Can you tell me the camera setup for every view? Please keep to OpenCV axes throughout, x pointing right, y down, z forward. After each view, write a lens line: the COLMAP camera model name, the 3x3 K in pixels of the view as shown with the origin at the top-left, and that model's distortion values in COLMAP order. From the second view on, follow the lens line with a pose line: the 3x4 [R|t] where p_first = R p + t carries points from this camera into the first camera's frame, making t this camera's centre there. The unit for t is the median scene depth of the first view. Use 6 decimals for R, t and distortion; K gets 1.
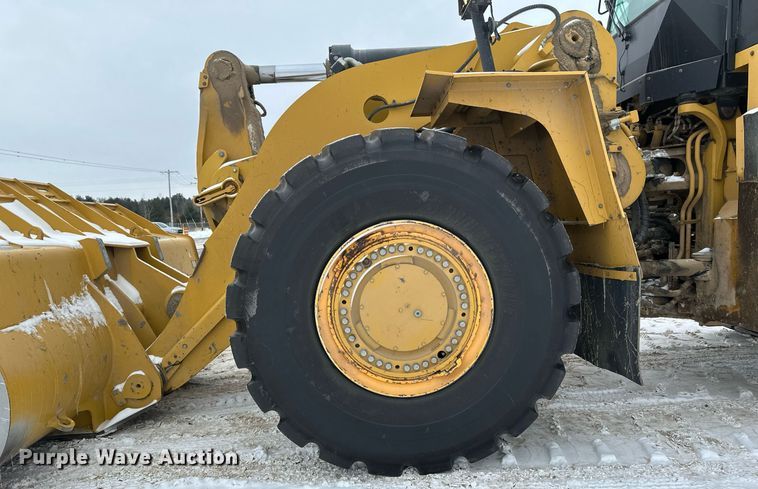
lens RADIAL K [[524.4, 0, 377.5], [0, 524.4, 277.7], [0, 0, 1]] dist [-0.000177, -0.000656]
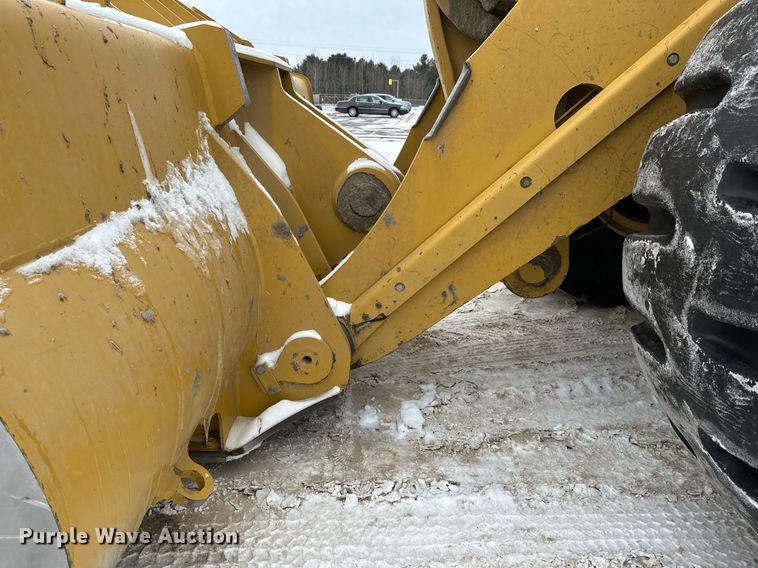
lens RADIAL K [[535.2, 0, 388.6], [0, 535.2, 285.2], [0, 0, 1]] dist [0.107898, -0.155282]
pose [[0.995842, 0.089015, -0.019389, -0.377609], [-0.082505, 0.971454, 0.222420, 0.020140], [0.038634, -0.219895, 0.974758, 0.528713]]
